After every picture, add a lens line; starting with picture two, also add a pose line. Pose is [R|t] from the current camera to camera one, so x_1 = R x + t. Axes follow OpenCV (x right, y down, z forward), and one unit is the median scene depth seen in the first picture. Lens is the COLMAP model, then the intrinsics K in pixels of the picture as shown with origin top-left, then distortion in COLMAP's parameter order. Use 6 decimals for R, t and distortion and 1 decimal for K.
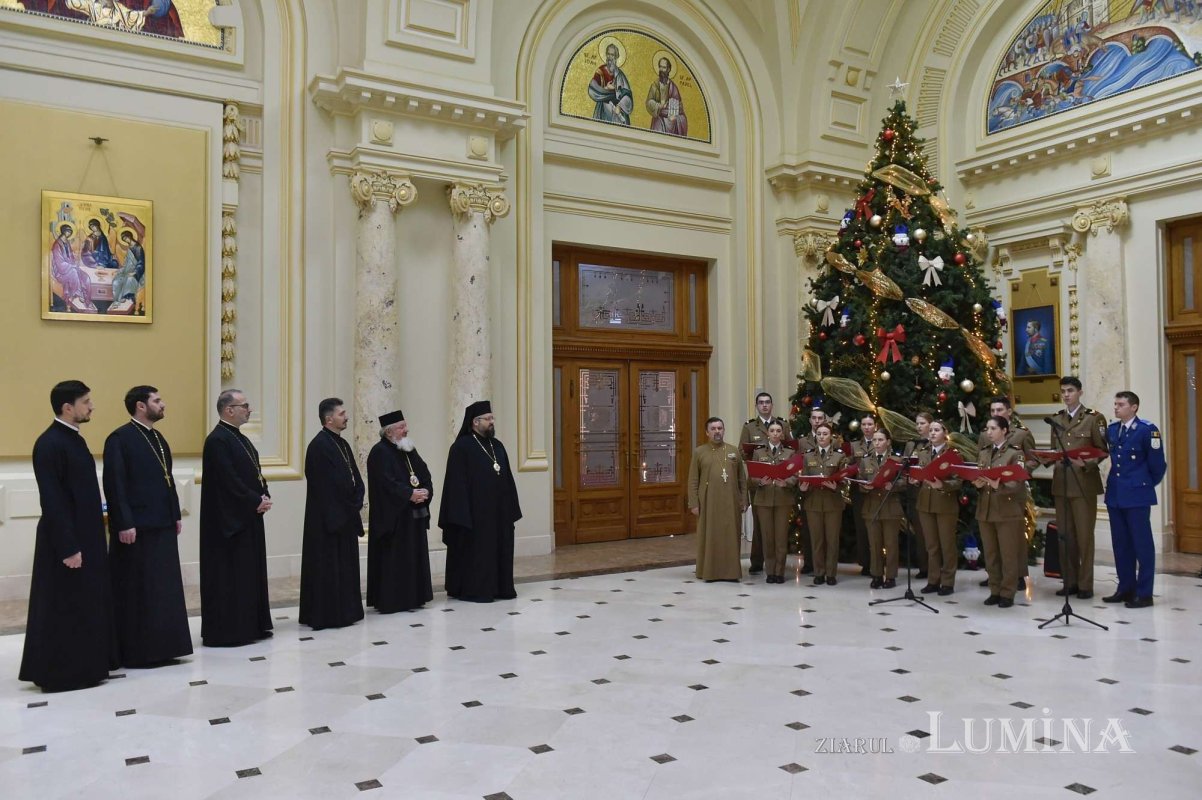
lens RADIAL K [[906.3, 0, 601.0], [0, 906.3, 400.0], [0, 0, 1]] dist [-0.019517, -0.005610]
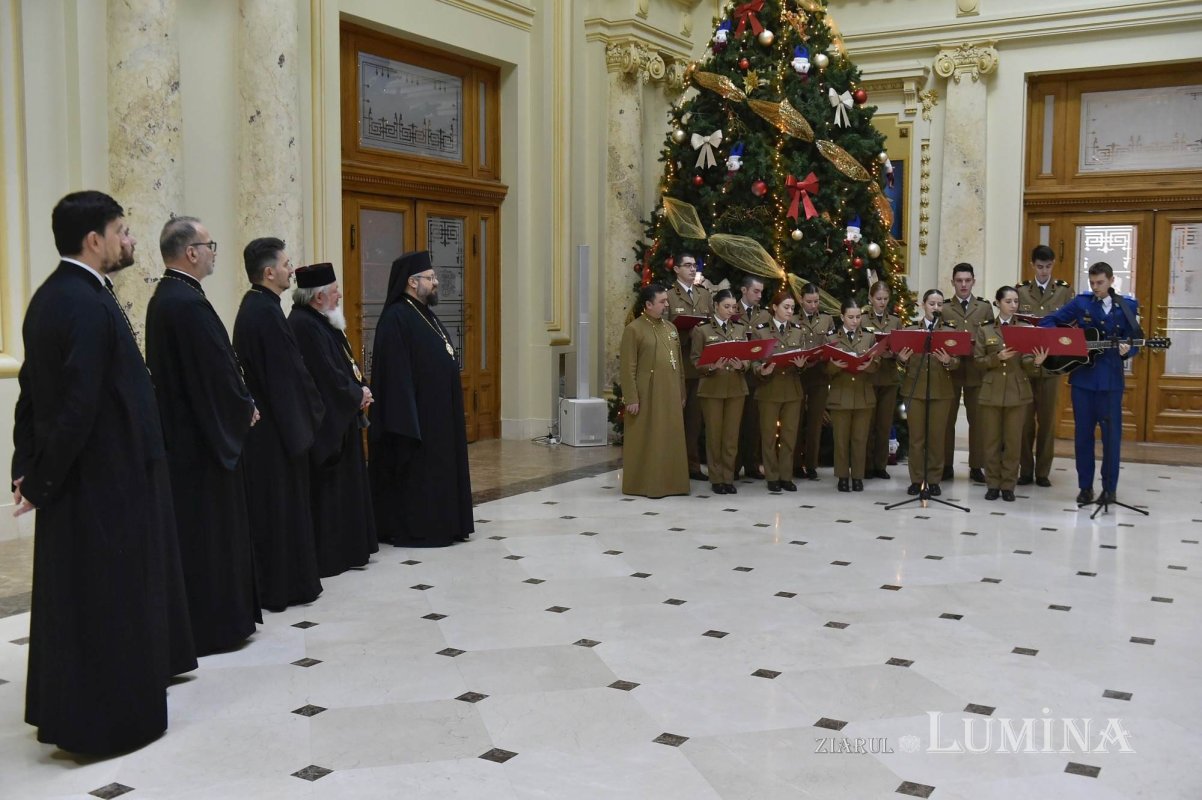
lens RADIAL K [[1197.6, 0, 601.0], [0, 1197.6, 400.0], [0, 0, 1]] dist [-0.012844, -0.015815]
pose [[0.877958, -0.029333, 0.477838, -0.354322], [-0.023701, 0.994234, 0.104579, 0.012297], [-0.478151, -0.103141, 0.872201, 0.129521]]
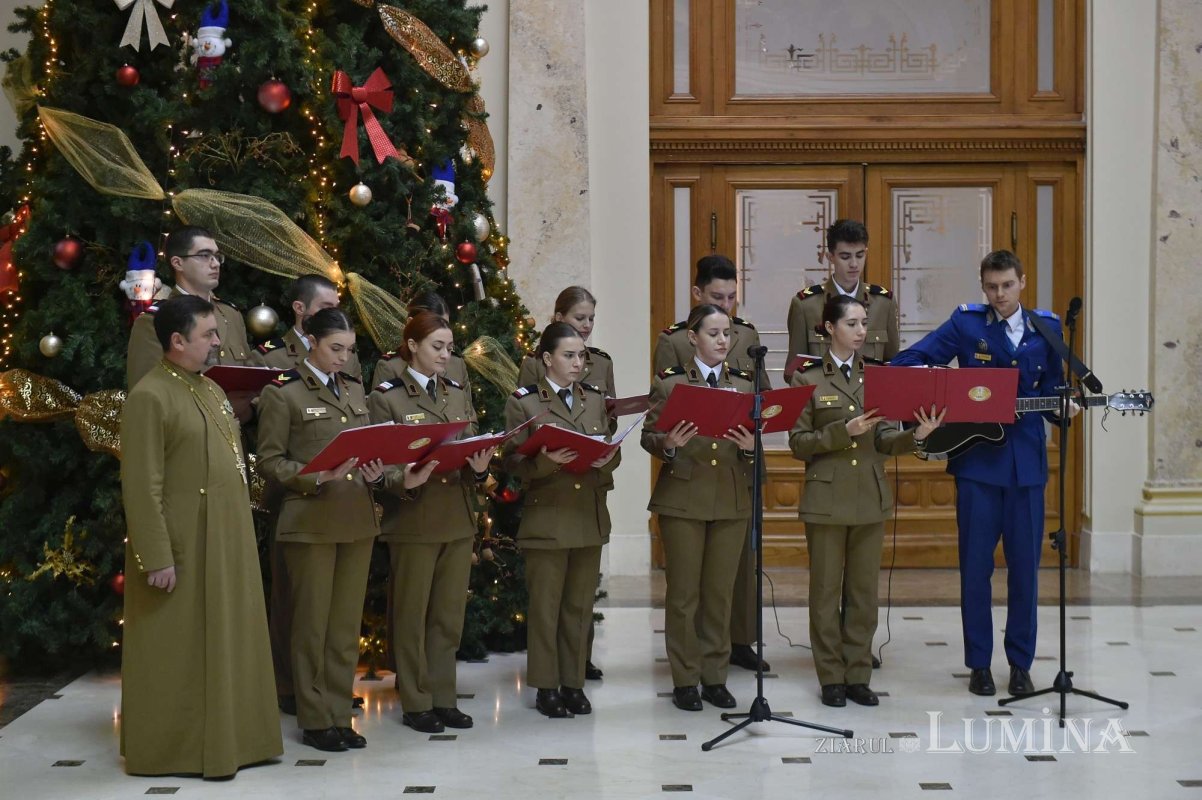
lens RADIAL K [[2113.8, 0, 601.0], [0, 2113.8, 400.0], [0, 0, 1]] dist [0.008313, 0.004774]
pose [[0.527674, -0.028952, 0.848954, -0.415713], [-0.020288, 0.998704, 0.046669, 0.017862], [-0.849205, -0.041849, 0.526403, 0.412774]]
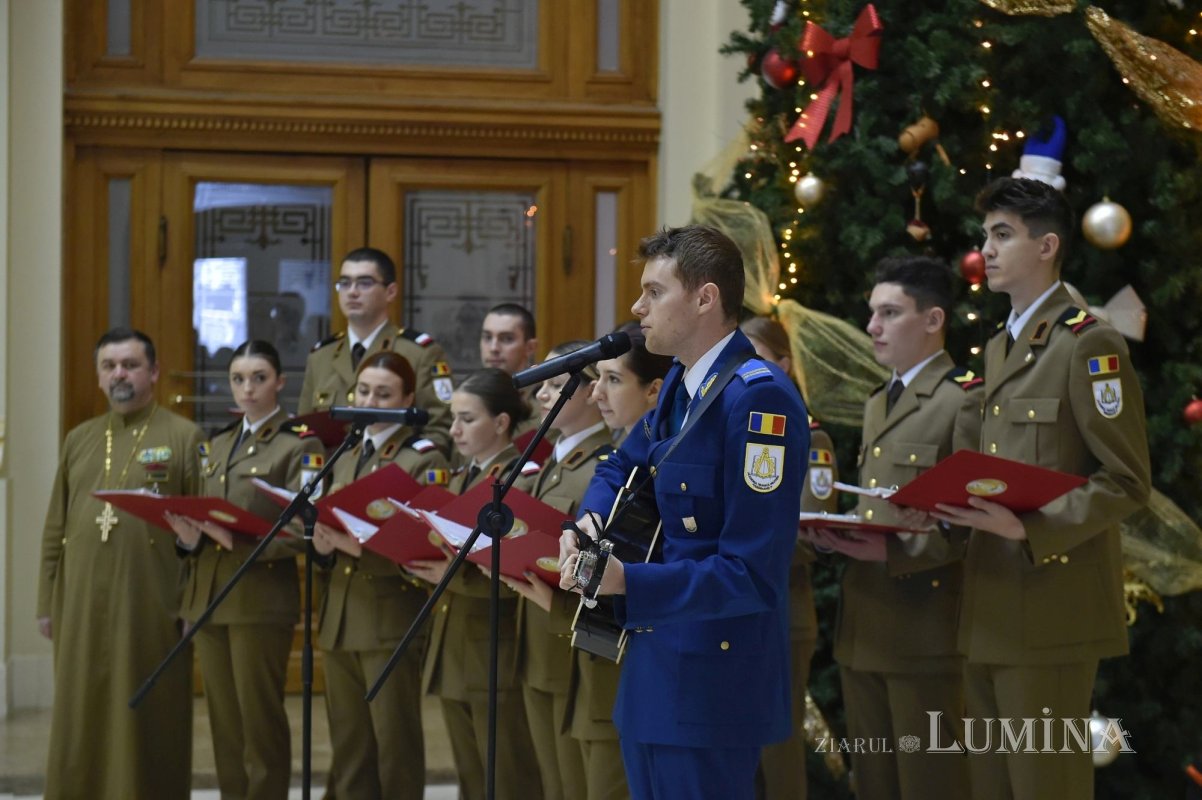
lens RADIAL K [[2263.3, 0, 620.7], [0, 2263.3, 401.0], [0, 0, 1]] dist [0.004665, 0.075806]
pose [[0.933272, 0.026423, -0.358197, 0.508501], [-0.010109, 0.998828, 0.047341, 0.006155], [0.359028, -0.040560, 0.932445, 0.312619]]
